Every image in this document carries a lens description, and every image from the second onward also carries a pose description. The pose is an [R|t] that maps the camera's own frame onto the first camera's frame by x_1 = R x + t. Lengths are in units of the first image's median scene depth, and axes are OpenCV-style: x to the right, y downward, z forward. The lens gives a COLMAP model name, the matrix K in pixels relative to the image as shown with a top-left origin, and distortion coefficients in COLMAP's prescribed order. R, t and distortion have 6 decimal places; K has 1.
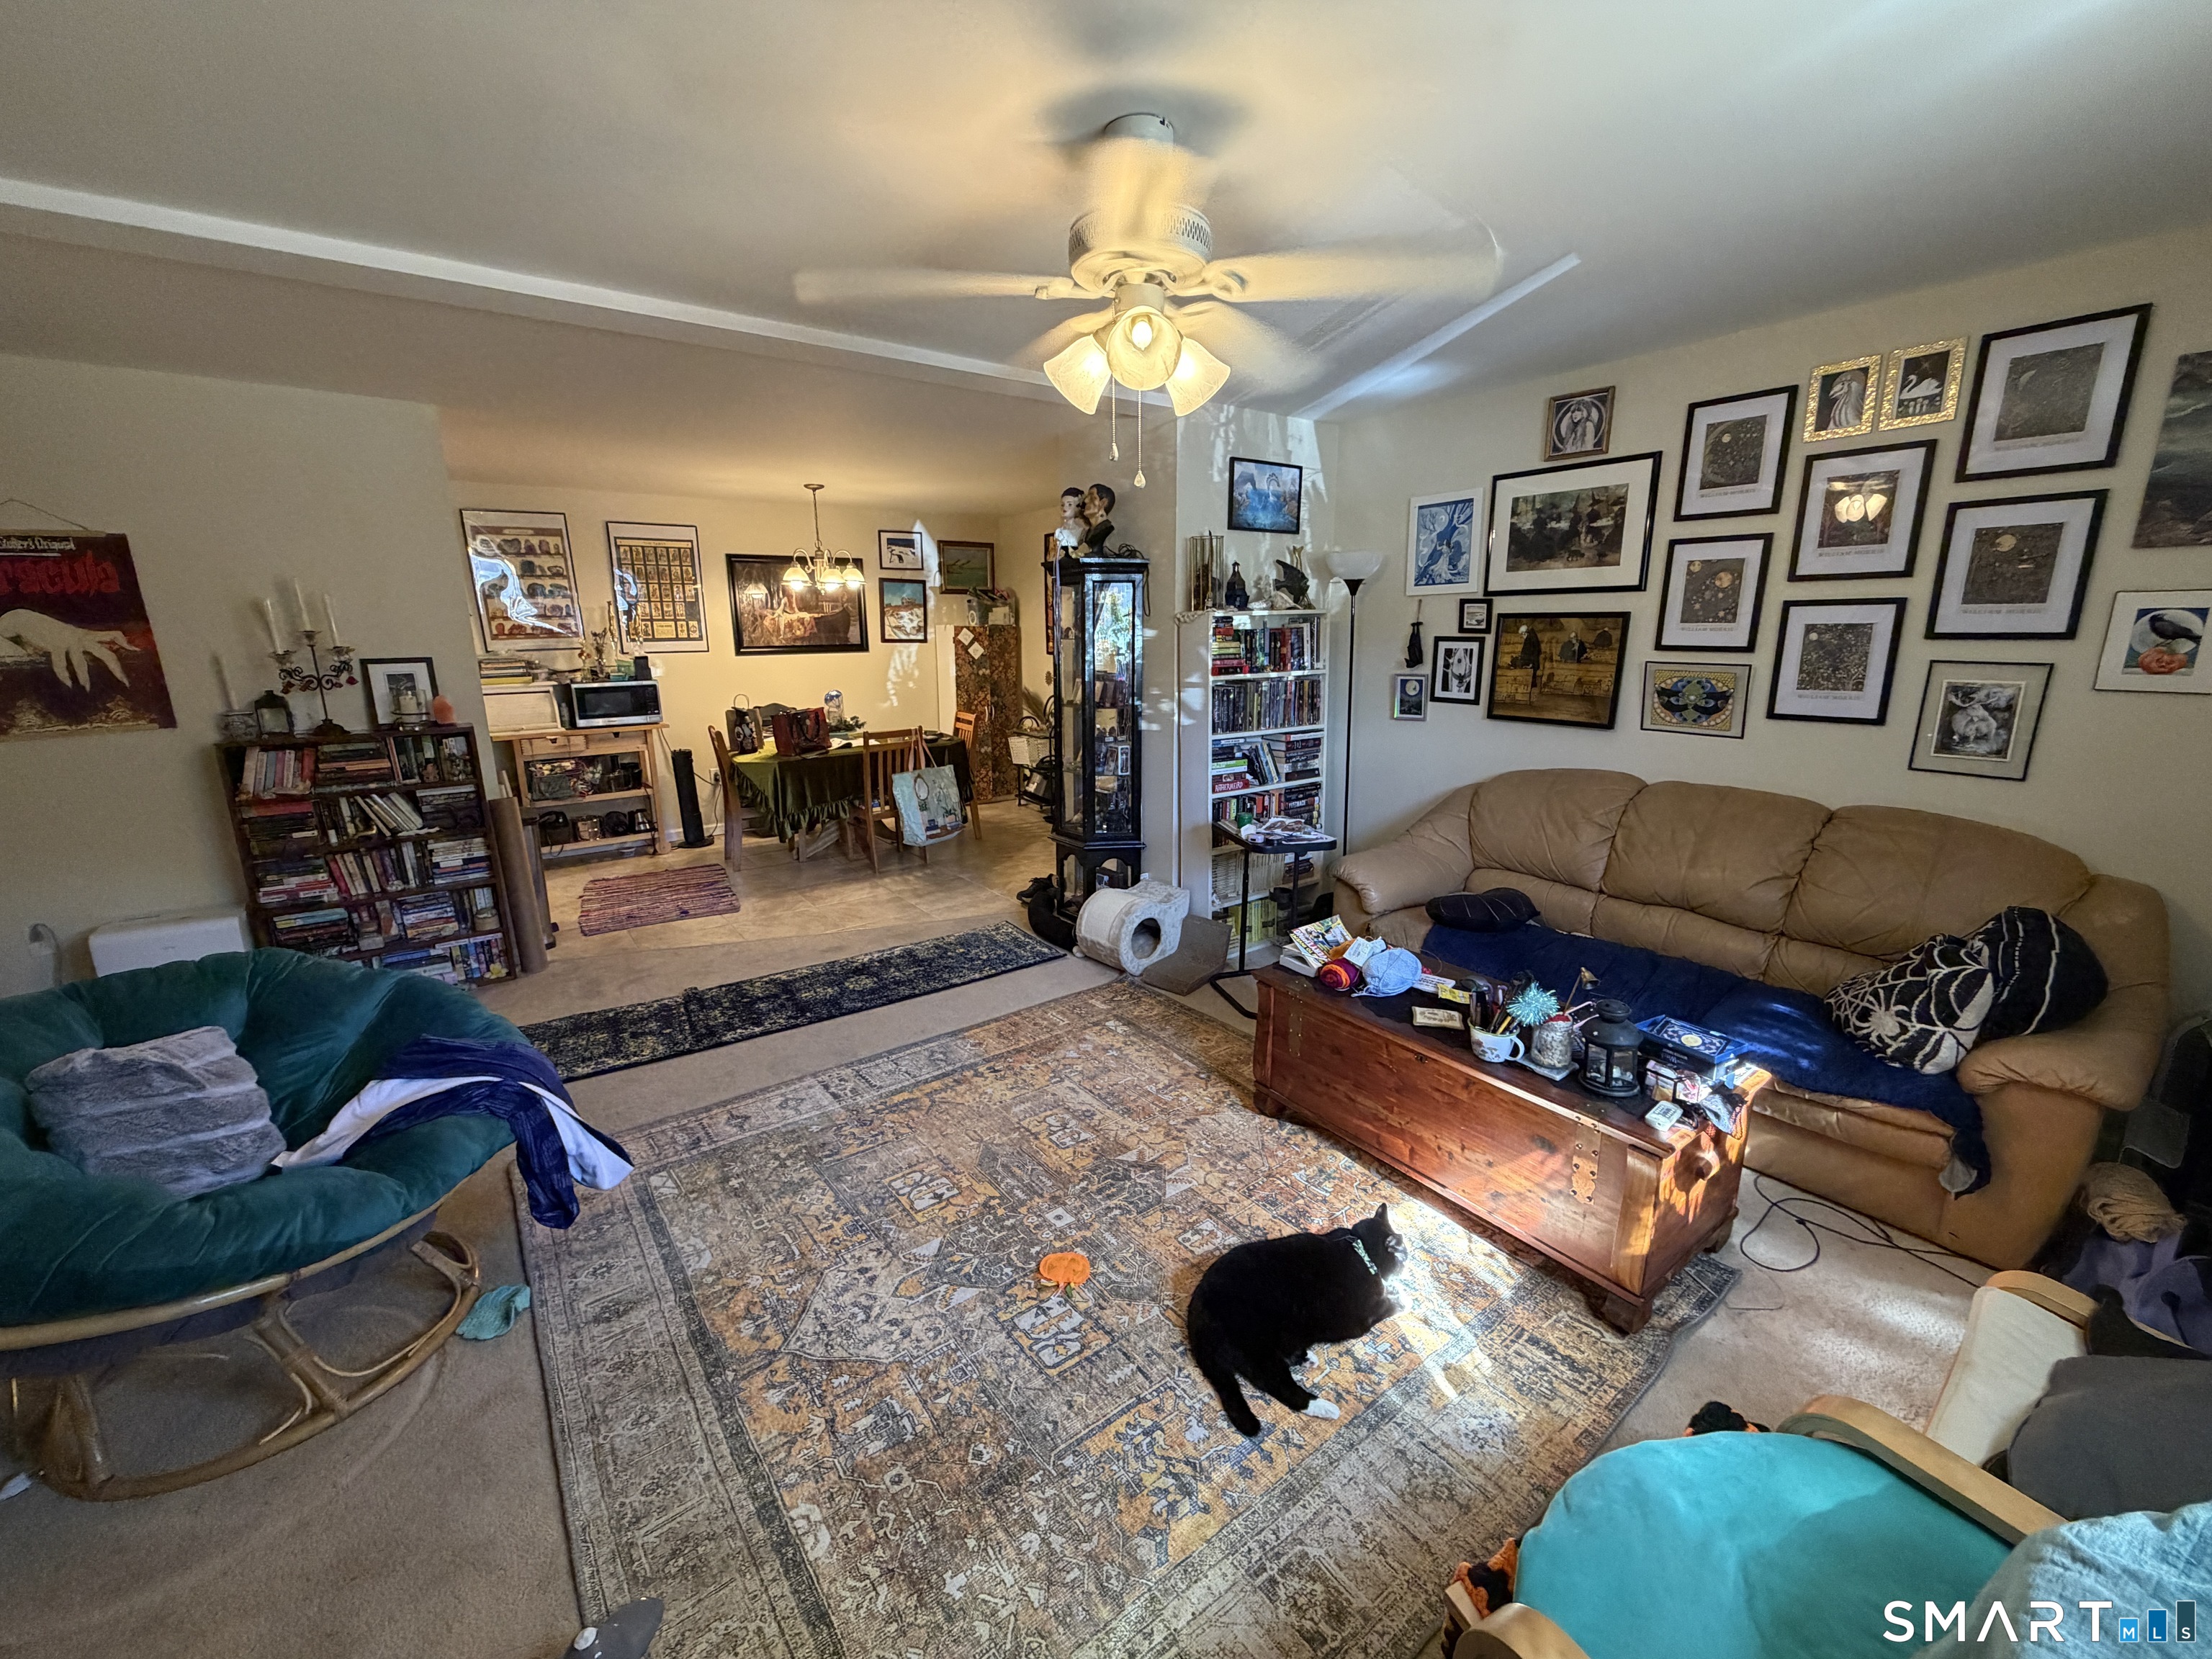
lens RADIAL K [[883.7, 0, 1099.1], [0, 883.7, 827.6], [0, 0, 1]] dist [0.001137, -0.000368]
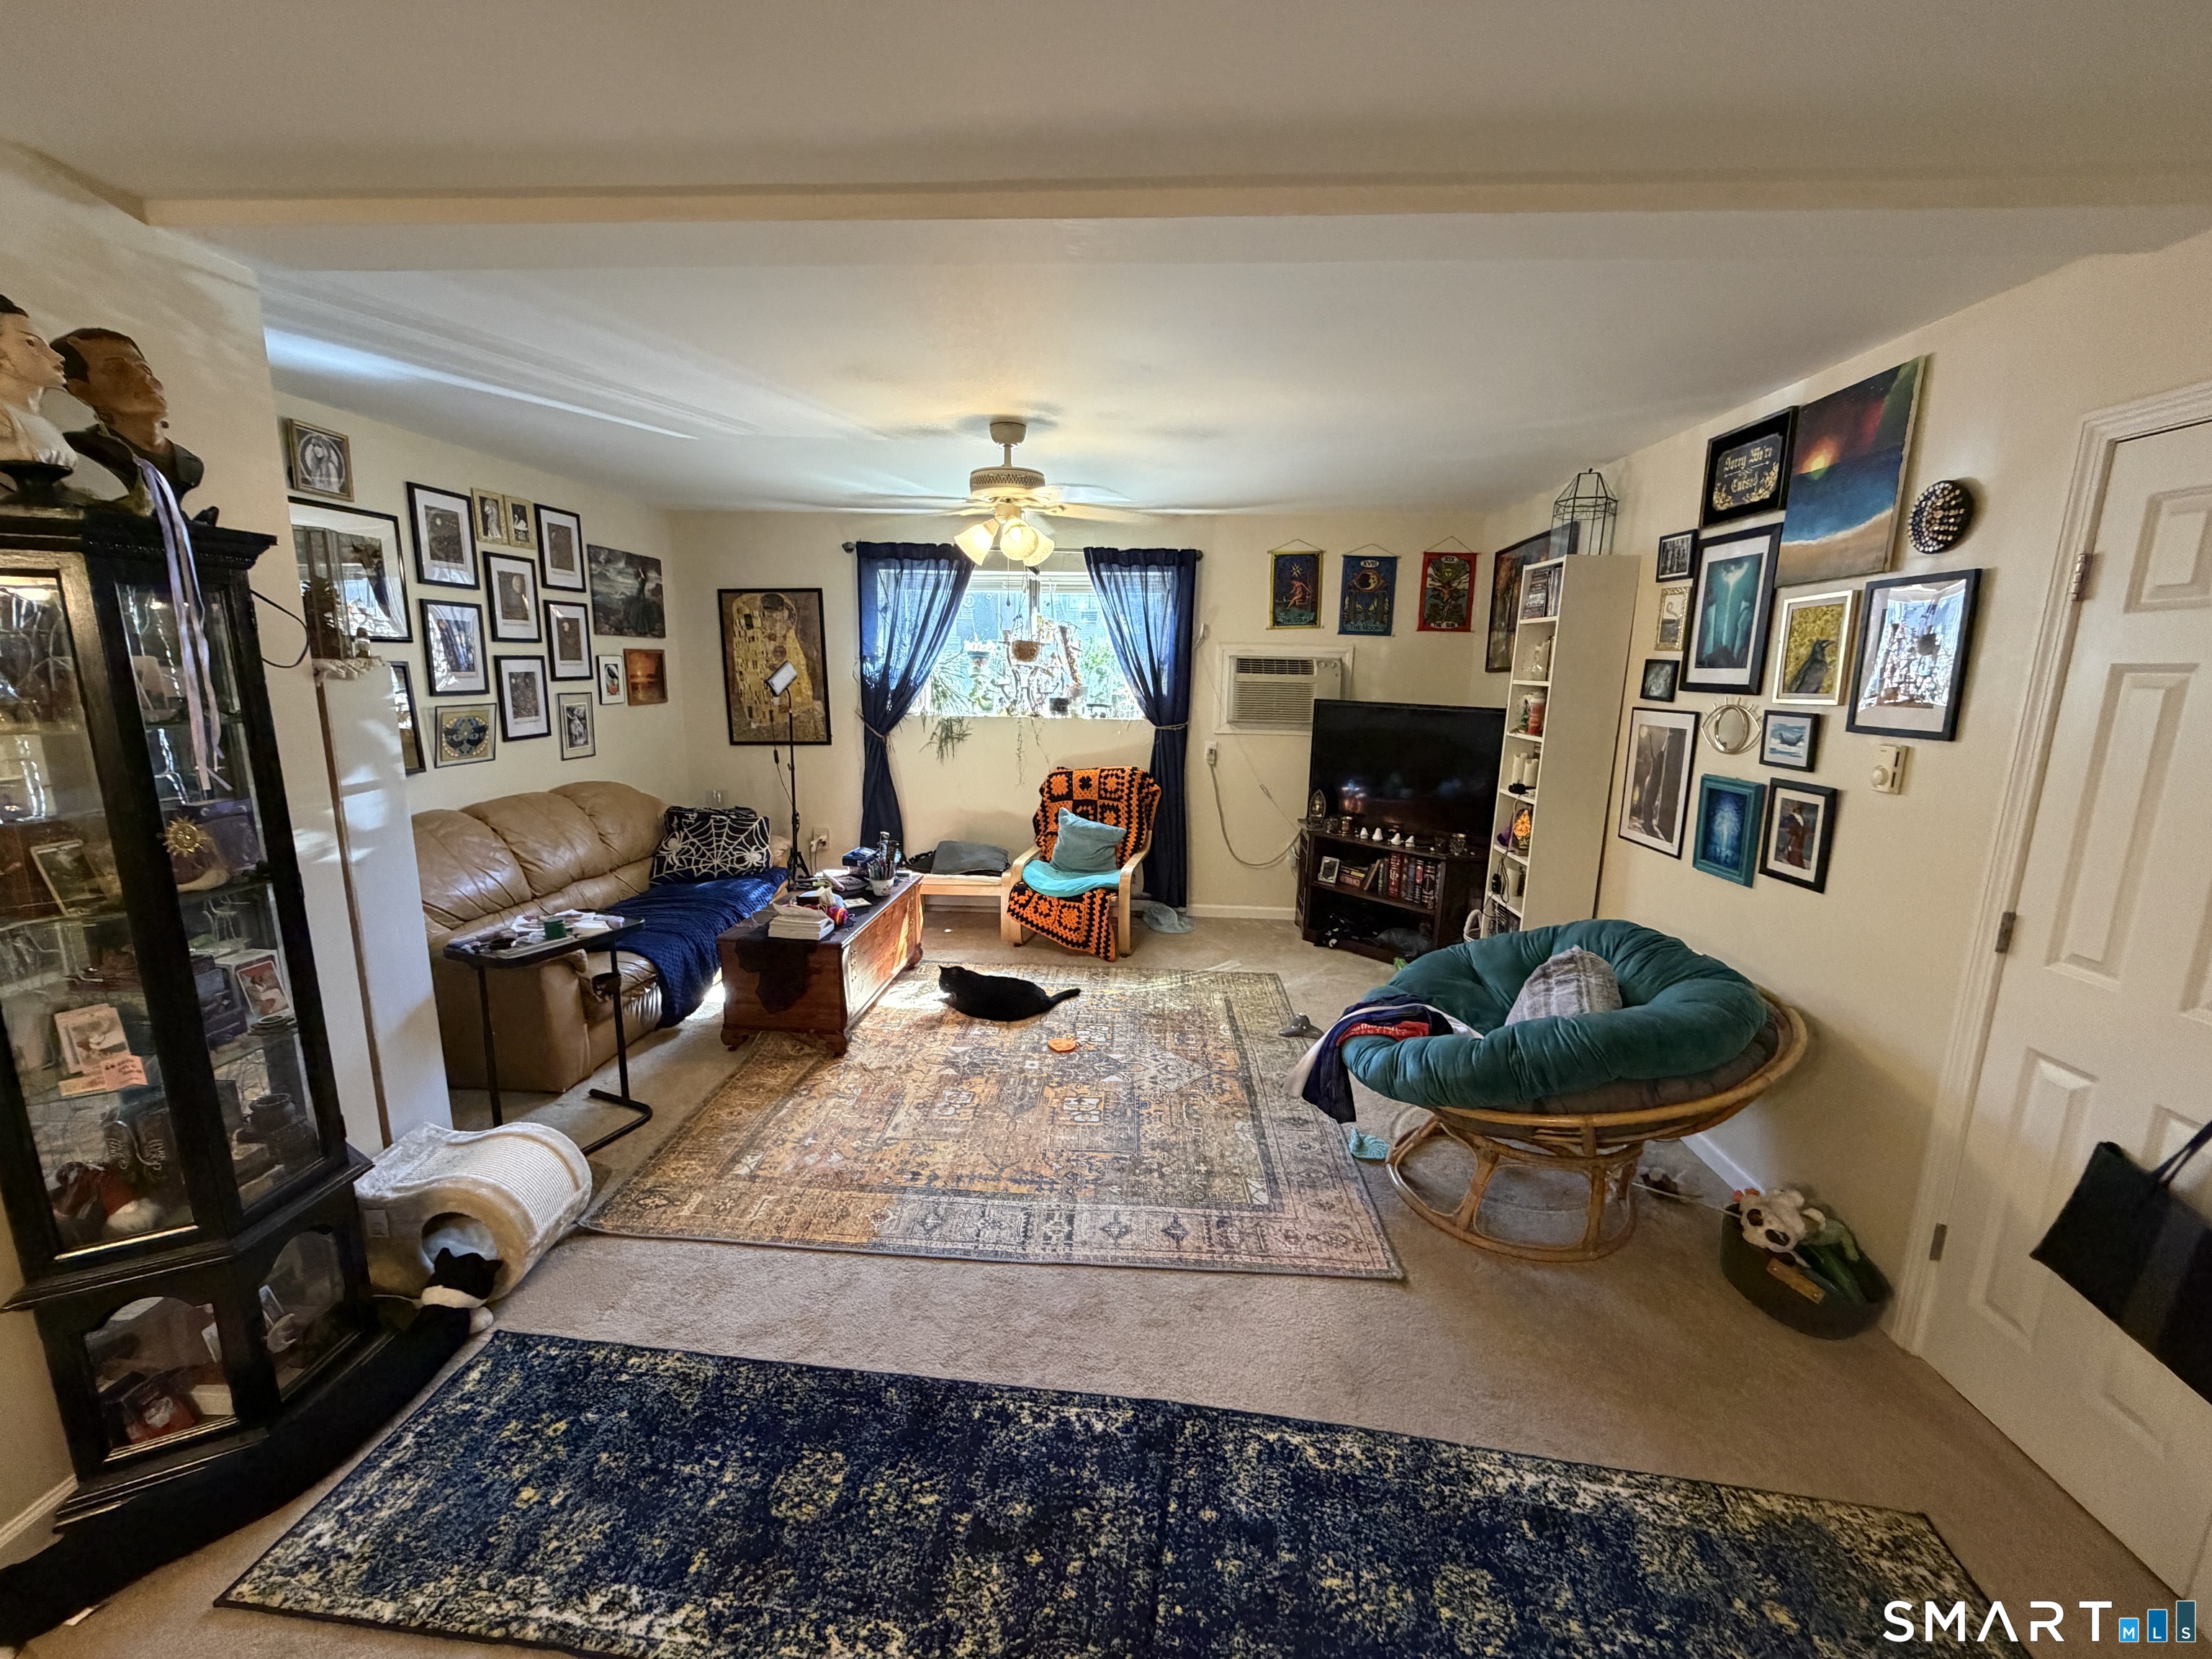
lens RADIAL K [[883.7, 0, 1099.1], [0, 883.7, 827.6], [0, 0, 1]] dist [0.001137, -0.000368]
pose [[-0.767262, -0.122589, 0.629508, -0.645091], [0.135262, 0.928551, 0.345684, -0.278101], [-0.626908, 0.350379, -0.695860, 1.141296]]
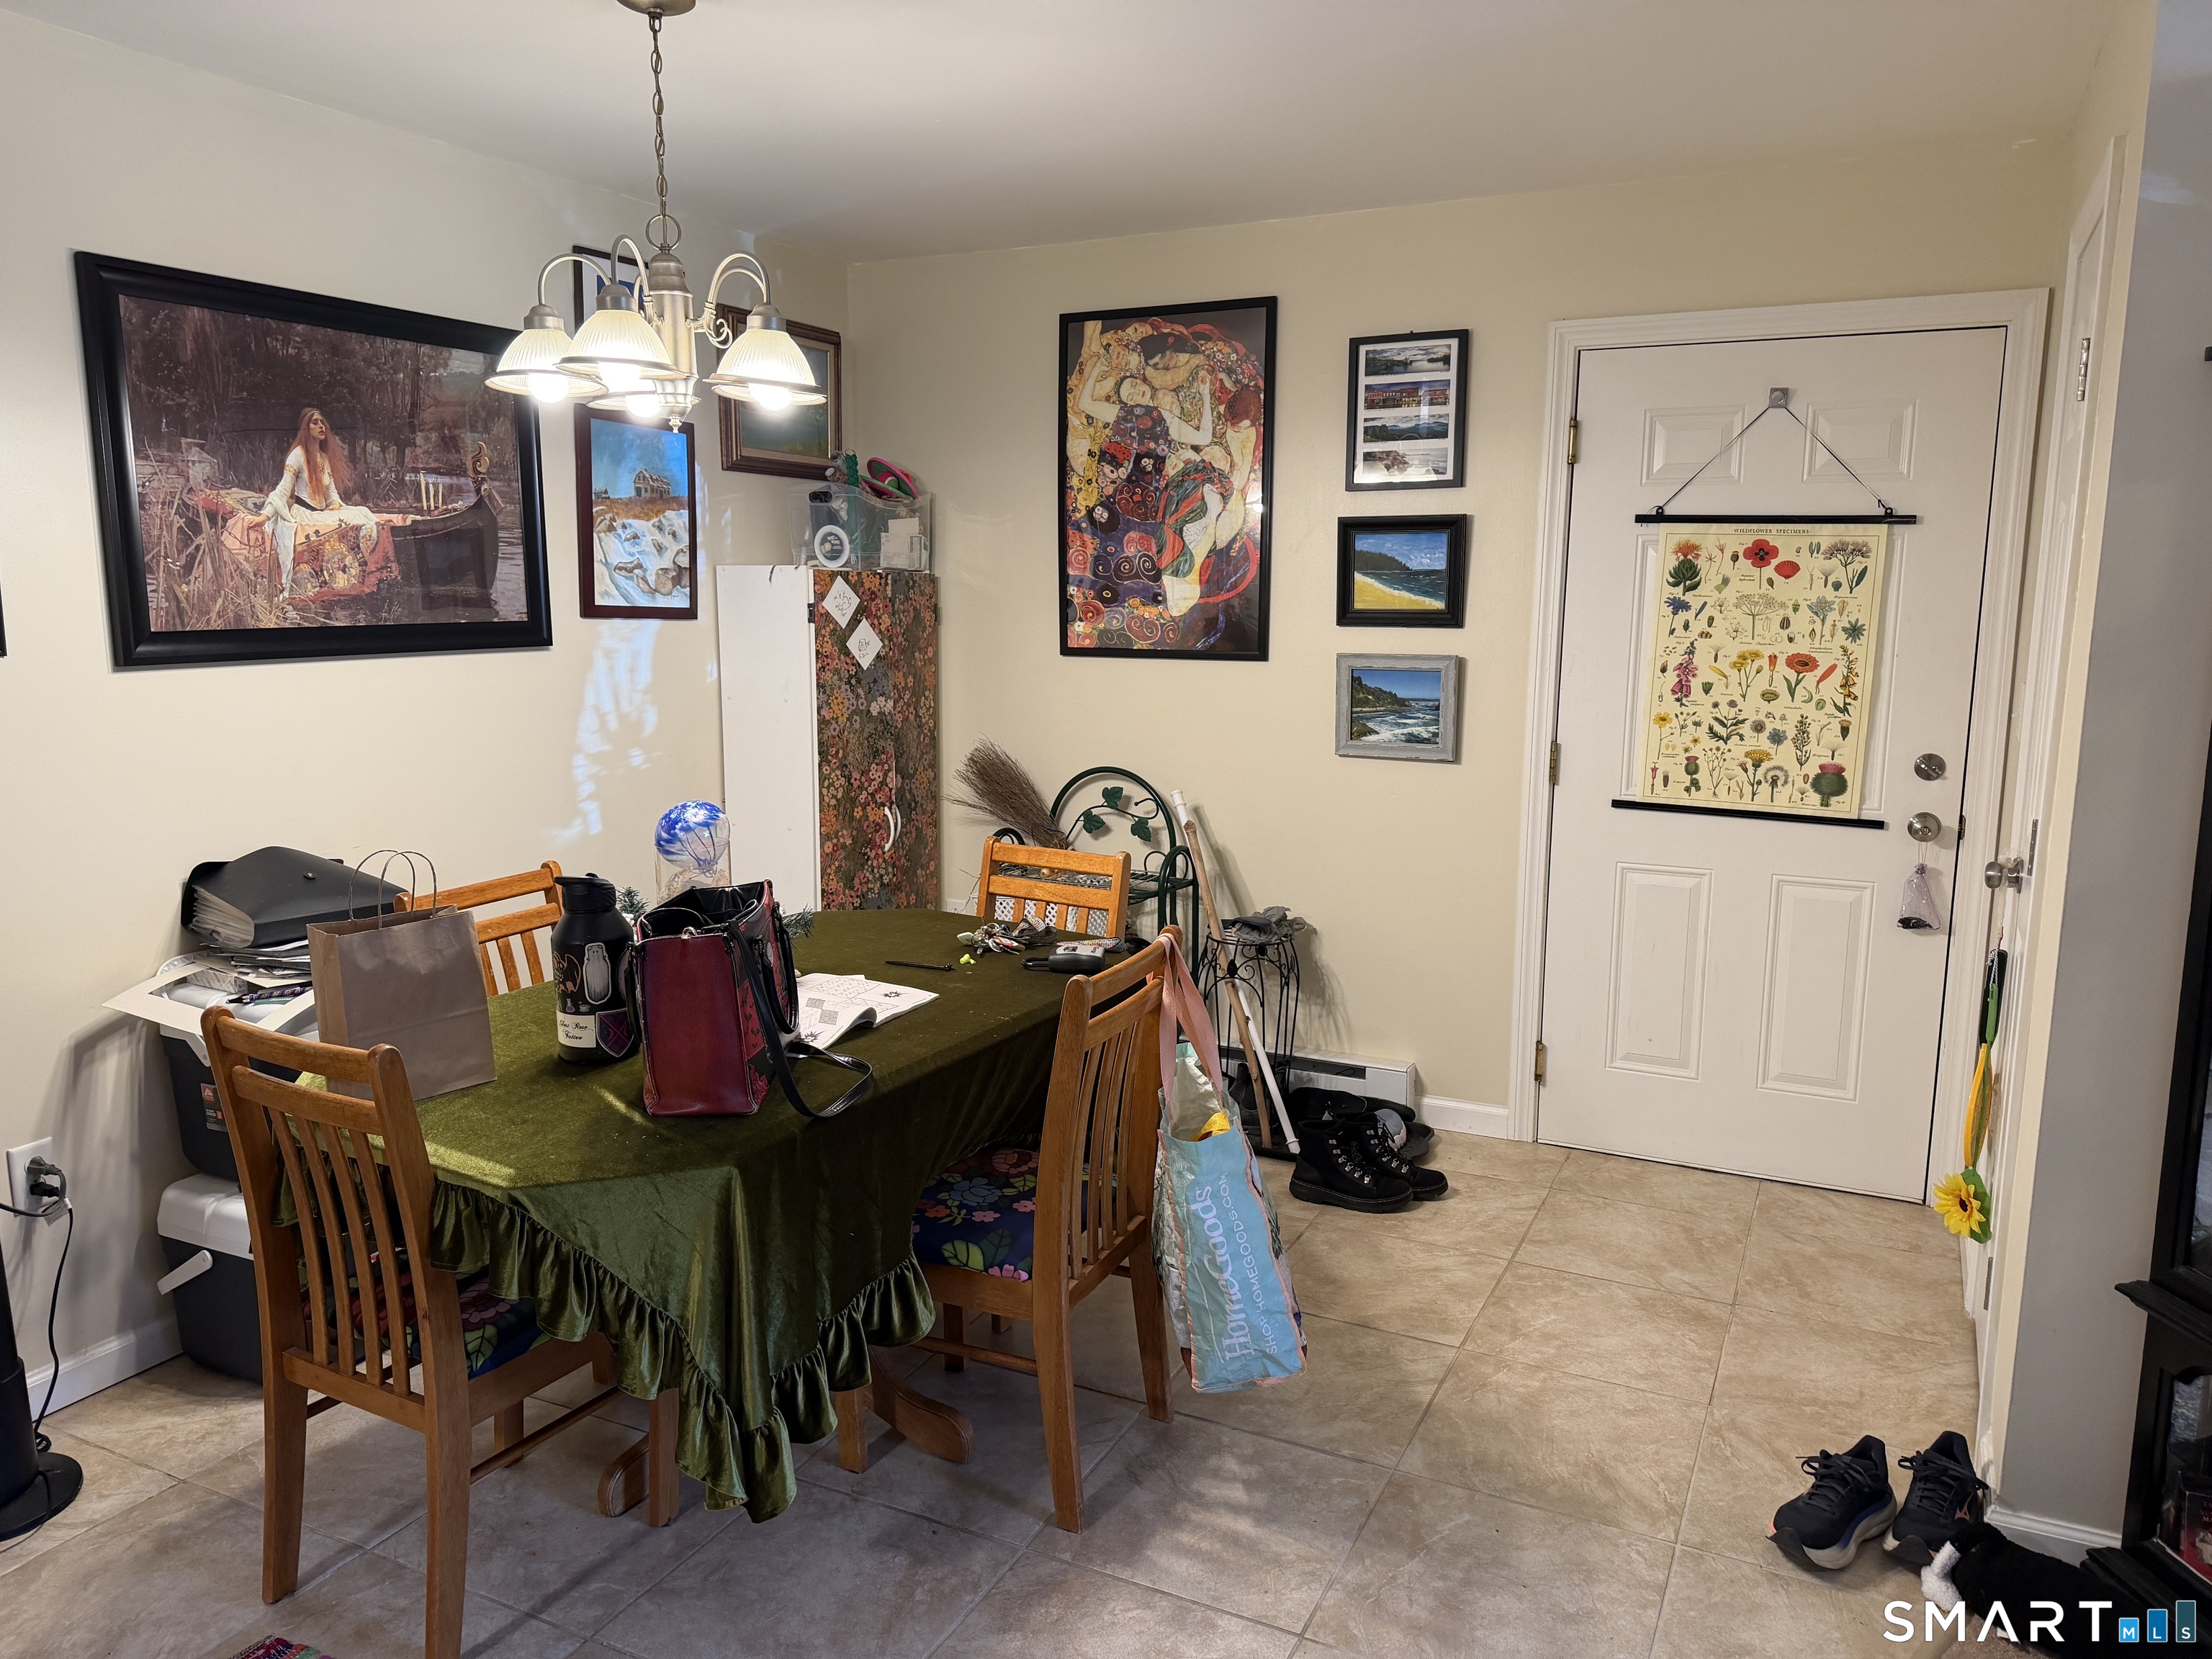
lens RADIAL K [[1562.0, 0, 1103.2], [0, 1562.0, 840.4], [0, 0, 1]] dist [0.182344, -0.226855]
pose [[0.891826, -0.062216, 0.448081, -0.655211], [0.090461, 0.995019, -0.041887, -0.185062], [-0.443243, 0.077889, 0.893011, 0.860932]]
